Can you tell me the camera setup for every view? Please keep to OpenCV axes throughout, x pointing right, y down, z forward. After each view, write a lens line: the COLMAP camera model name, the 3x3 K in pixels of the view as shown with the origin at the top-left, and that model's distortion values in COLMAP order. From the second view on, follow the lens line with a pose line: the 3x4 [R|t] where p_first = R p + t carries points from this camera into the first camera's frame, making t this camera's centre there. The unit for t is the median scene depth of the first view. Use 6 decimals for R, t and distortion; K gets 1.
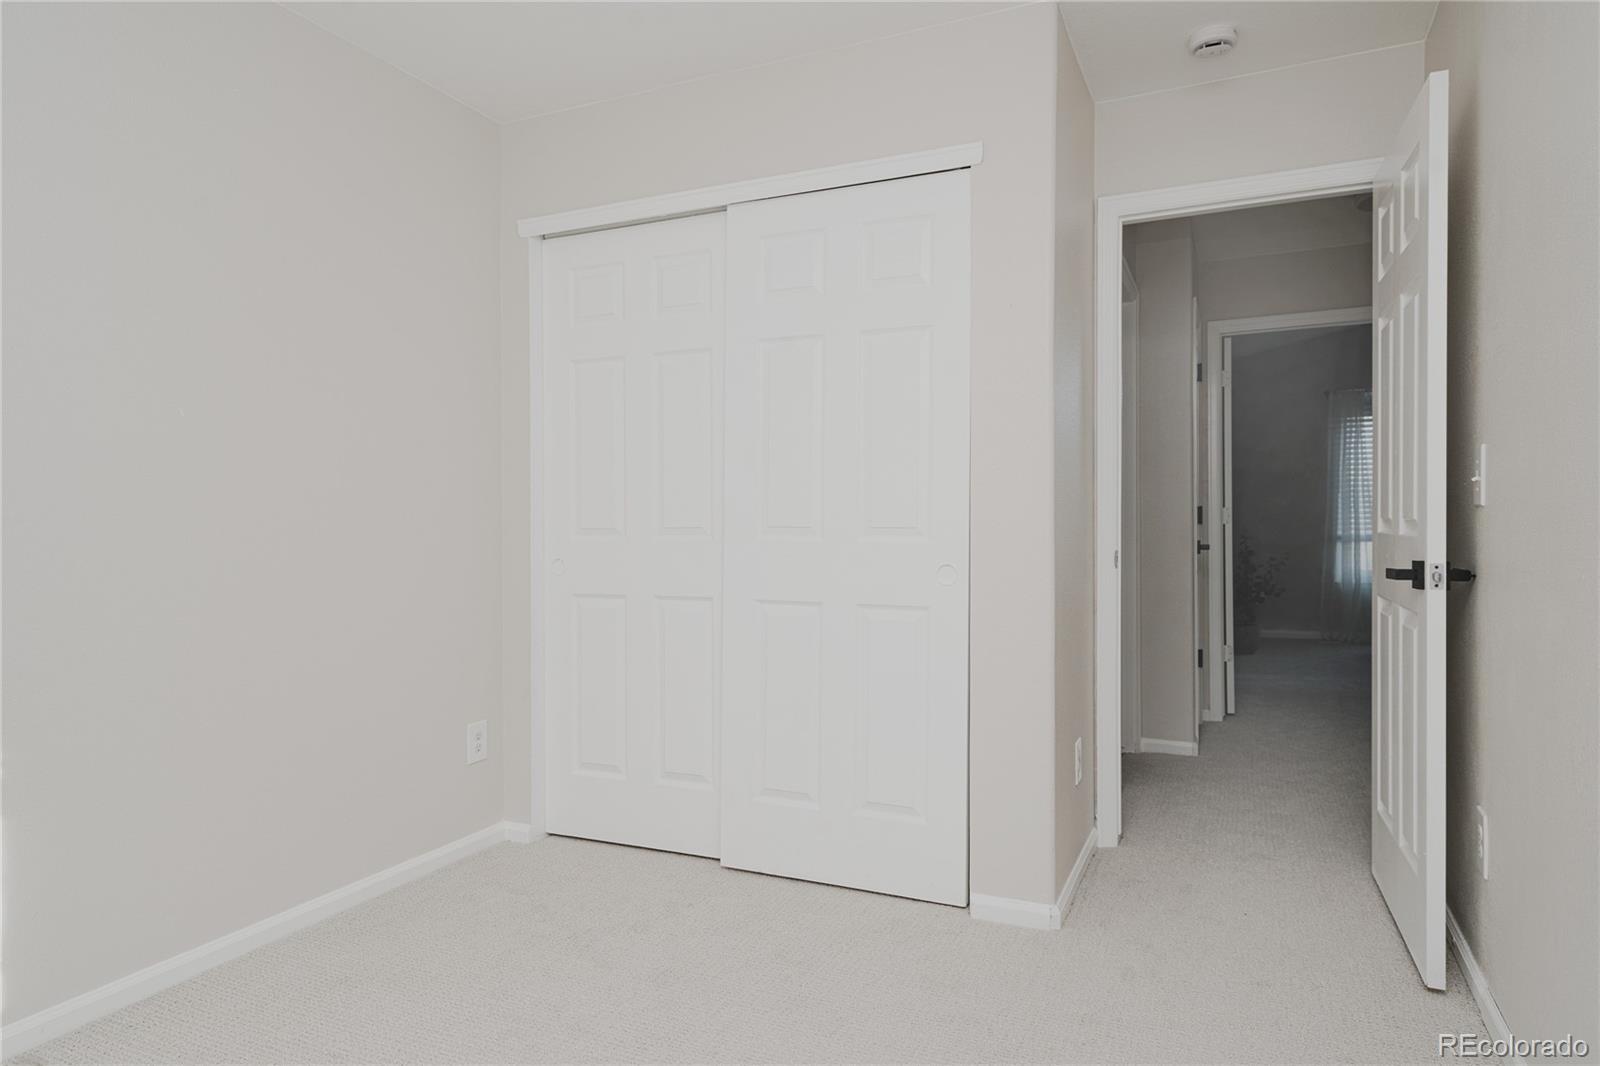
lens RADIAL K [[1012.4, 0, 797.0], [0, 1012.4, 528.1], [0, 0, 1]] dist [-0.002996, 0.002096]
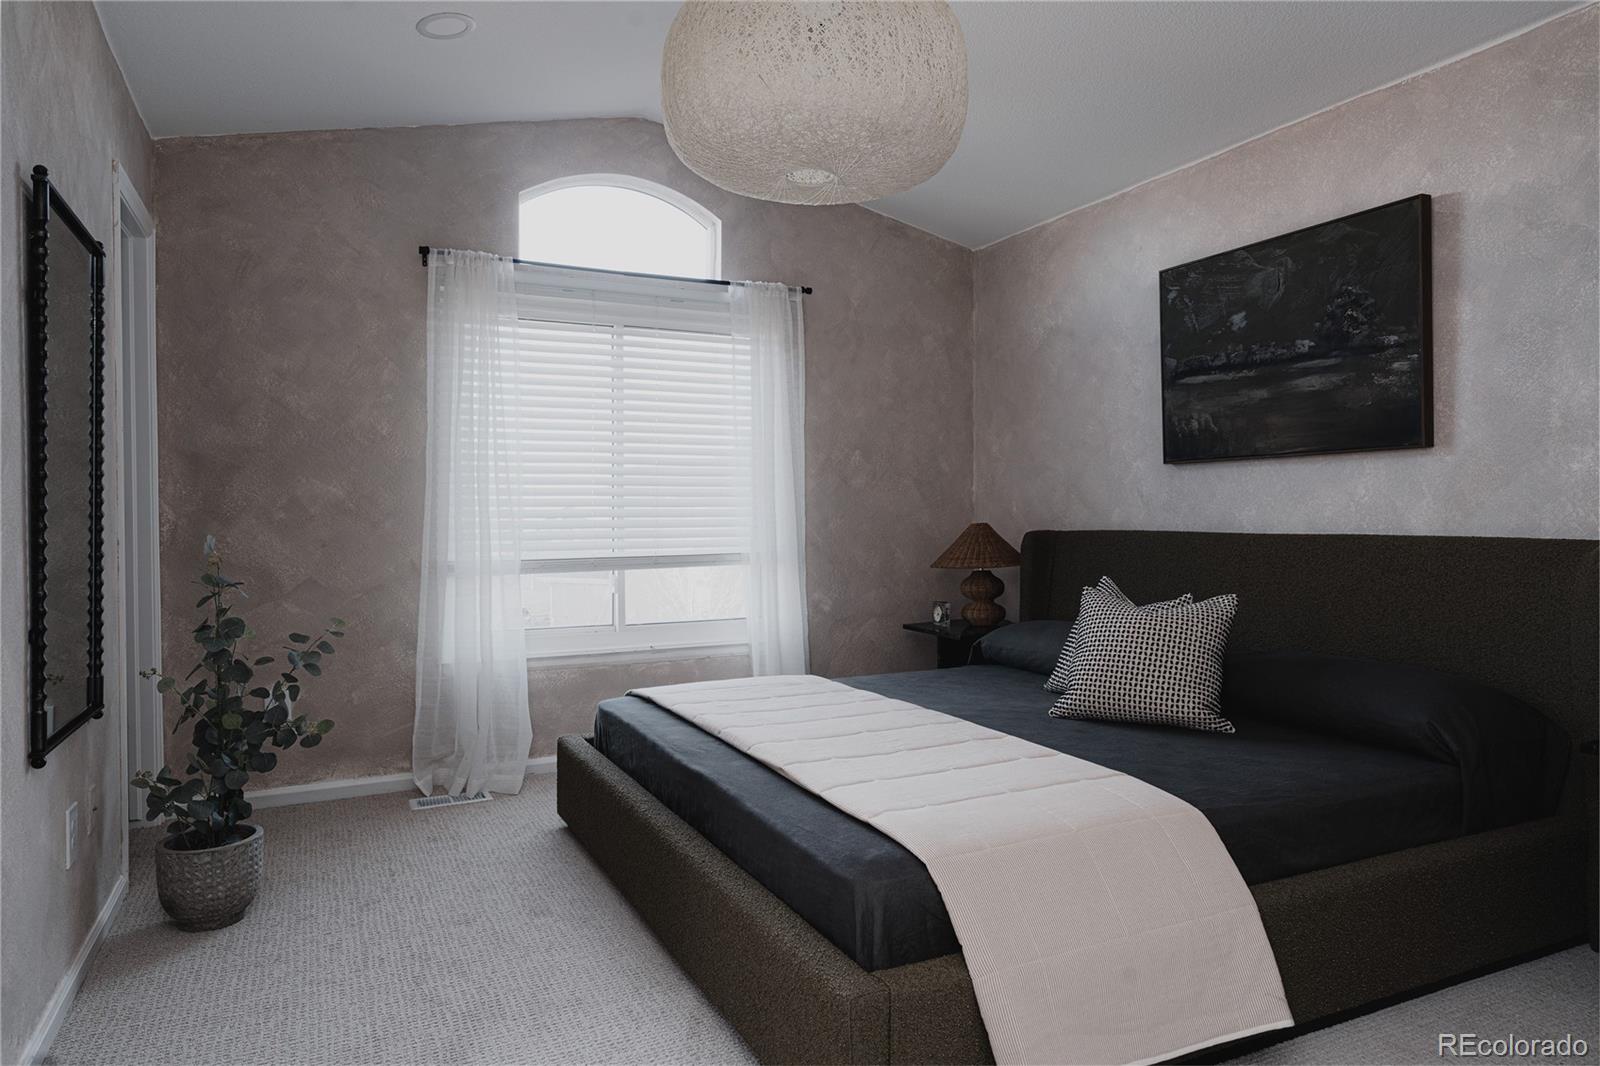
lens RADIAL K [[1012.4, 0, 798.5], [0, 1012.4, 527.2], [0, 0, 1]] dist [-0.002996, 0.002096]
pose [[0.640854, -0.000437, 0.767663, 0.305611], [0.003018, 0.999994, -0.001950, -0.008328], [-0.767657, 0.003567, 0.640851, 0.627900]]
